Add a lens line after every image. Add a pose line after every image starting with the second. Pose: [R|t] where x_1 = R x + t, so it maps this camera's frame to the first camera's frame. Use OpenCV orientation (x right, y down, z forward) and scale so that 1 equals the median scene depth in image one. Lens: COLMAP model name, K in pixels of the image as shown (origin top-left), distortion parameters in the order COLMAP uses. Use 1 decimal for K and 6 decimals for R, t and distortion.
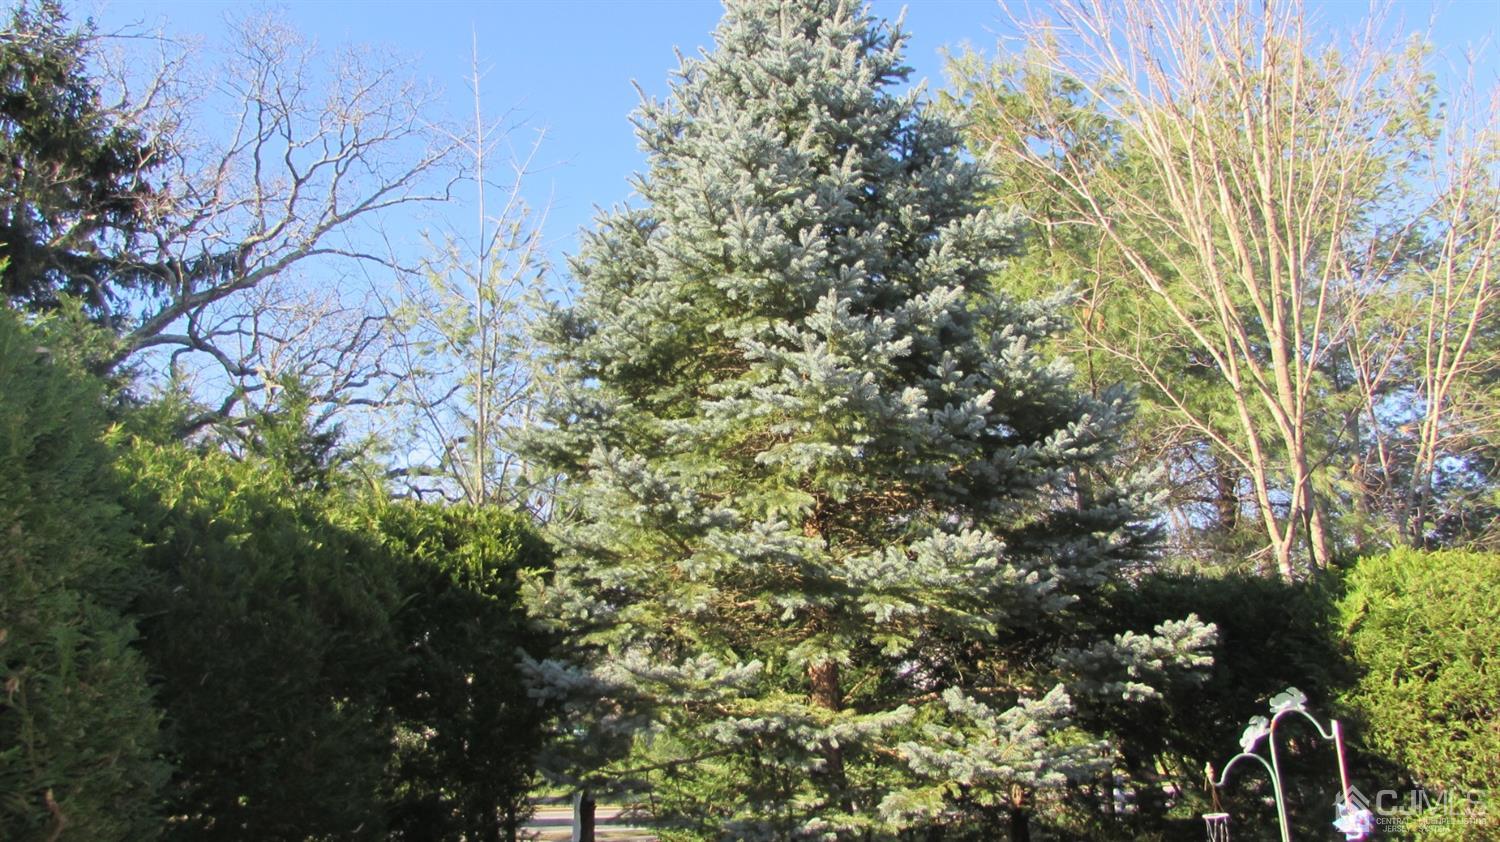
lens RADIAL K [[1054.1, 0, 750.6], [0, 1054.1, 423.9], [0, 0, 1]] dist [-0.038907, 0.020268]
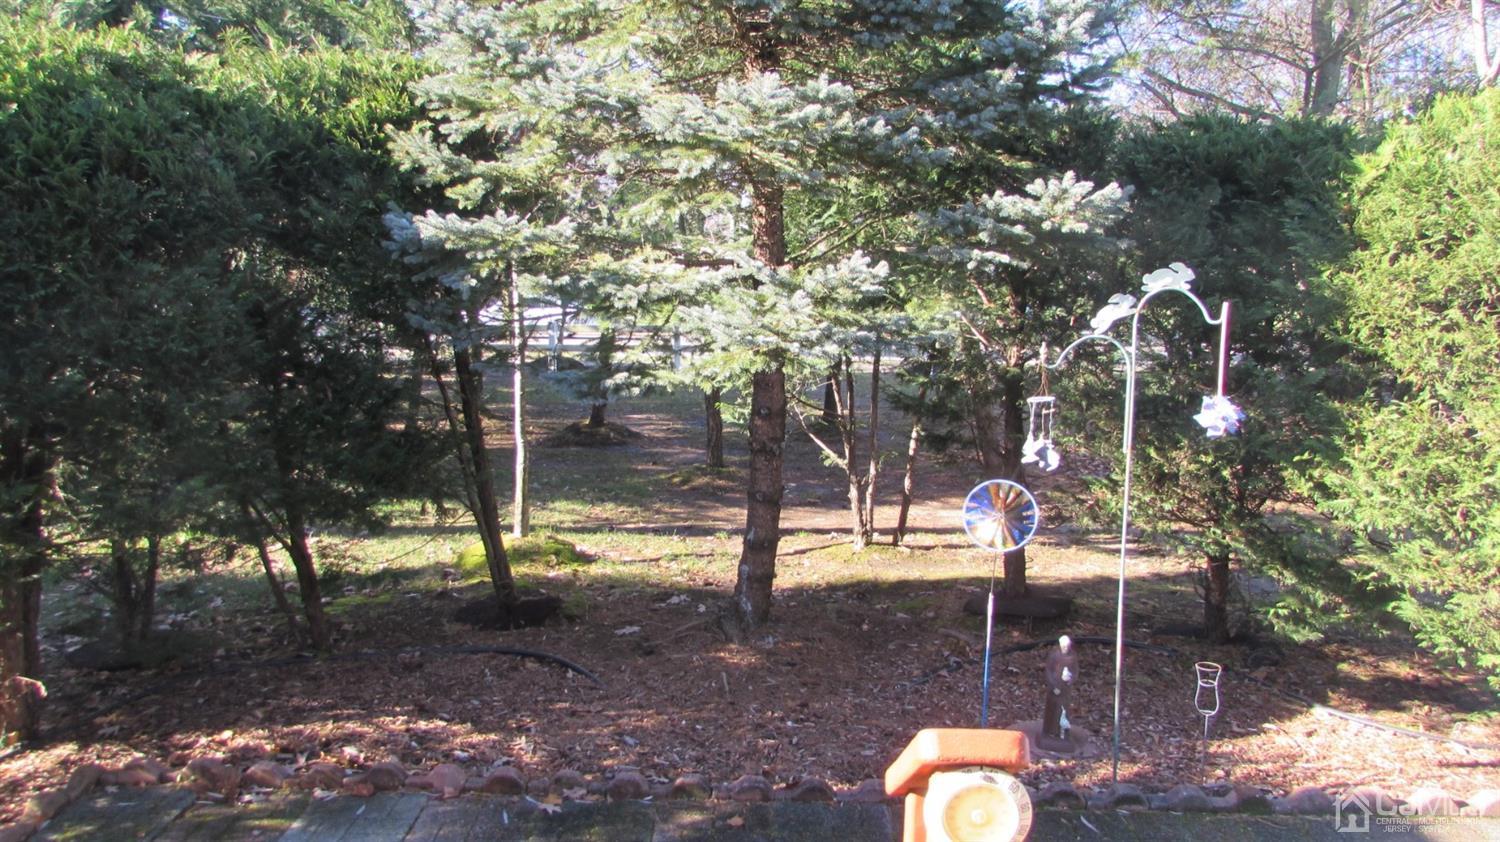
lens RADIAL K [[1054.1, 0, 748.0], [0, 1054.1, 410.5], [0, 0, 1]] dist [-0.038907, 0.020268]
pose [[0.954913, 0.068667, -0.288834, 0.429055], [0.056161, 0.913538, 0.402859, 0.004164], [0.291524, -0.400916, 0.868493, 0.121320]]
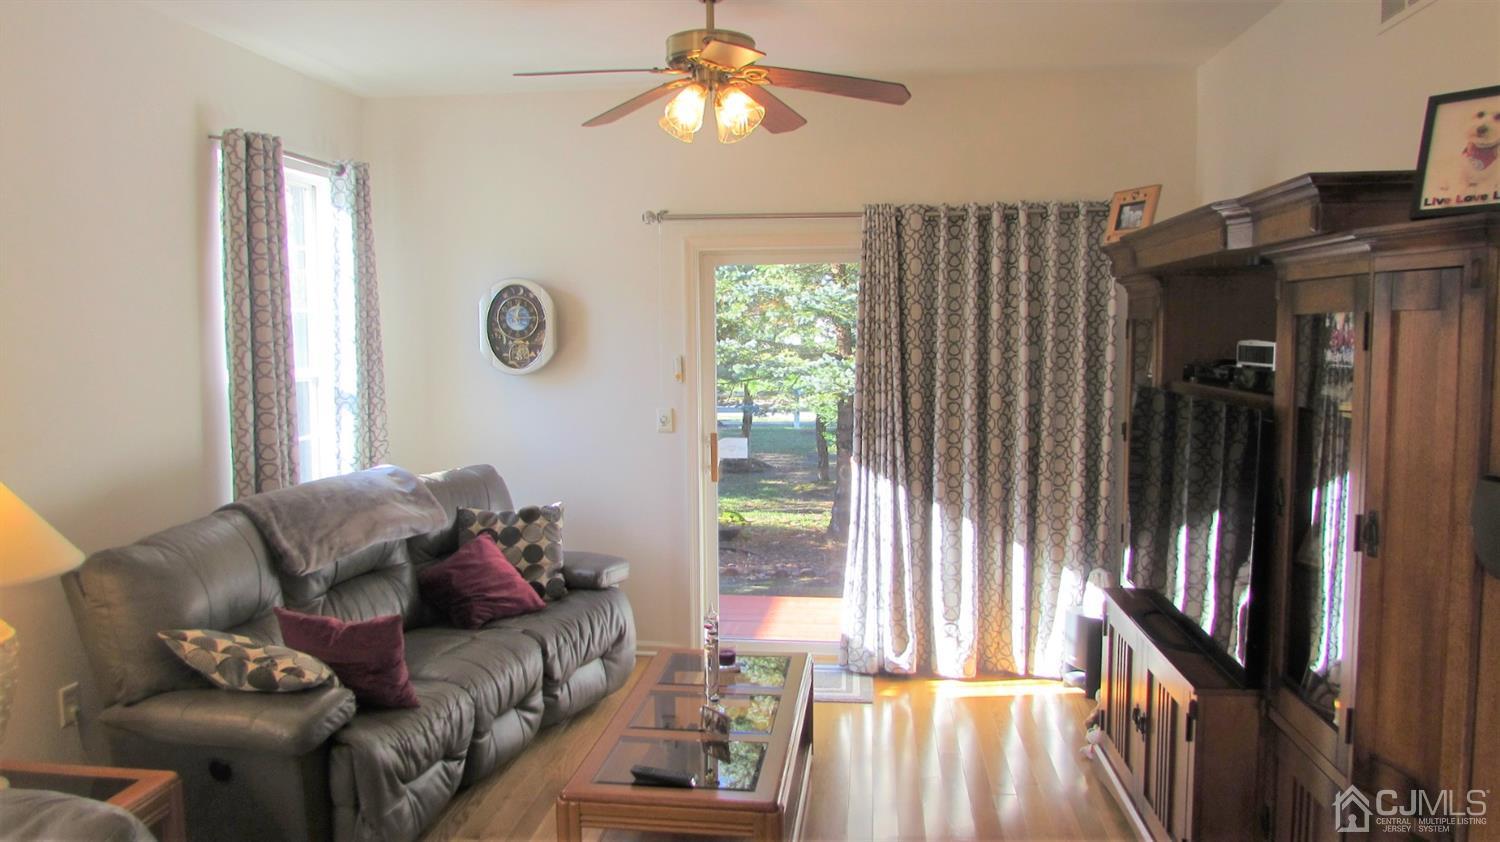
lens RADIAL K [[1054.1, 0, 750.5], [0, 1054.1, 421.0], [0, 0, 1]] dist [-0.038907, 0.020268]
pose [[0.918866, 0.037881, -0.392748, 0.861829], [0.105048, 0.935970, 0.336044, -0.366243], [0.380330, -0.350036, 0.856051, -0.994863]]
